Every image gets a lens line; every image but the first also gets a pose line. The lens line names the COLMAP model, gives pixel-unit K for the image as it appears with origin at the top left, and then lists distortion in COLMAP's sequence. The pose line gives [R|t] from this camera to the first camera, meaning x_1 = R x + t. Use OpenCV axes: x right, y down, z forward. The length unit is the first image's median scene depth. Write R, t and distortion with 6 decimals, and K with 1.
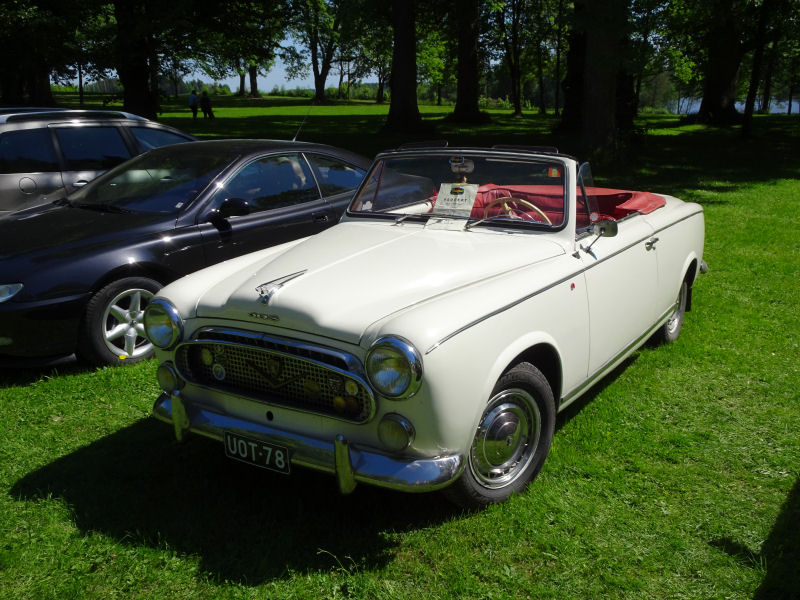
lens RADIAL K [[813.6, 0, 400.0], [0, 813.6, 300.0], [0, 0, 1]] dist [0.011418, 0.007034]
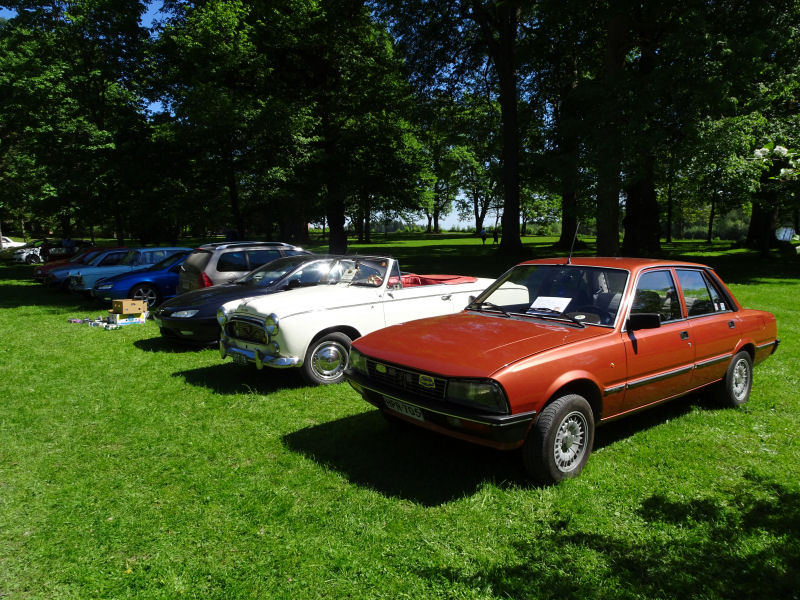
lens RADIAL K [[630.2, 0, 400.0], [0, 630.2, 300.0], [0, 0, 1]] dist [-0.000407, -0.000993]
pose [[0.957525, 0.014165, -0.288001, 0.127414], [-0.053562, 0.990147, -0.129383, 0.031048], [0.283331, 0.139313, 0.948850, -0.122638]]
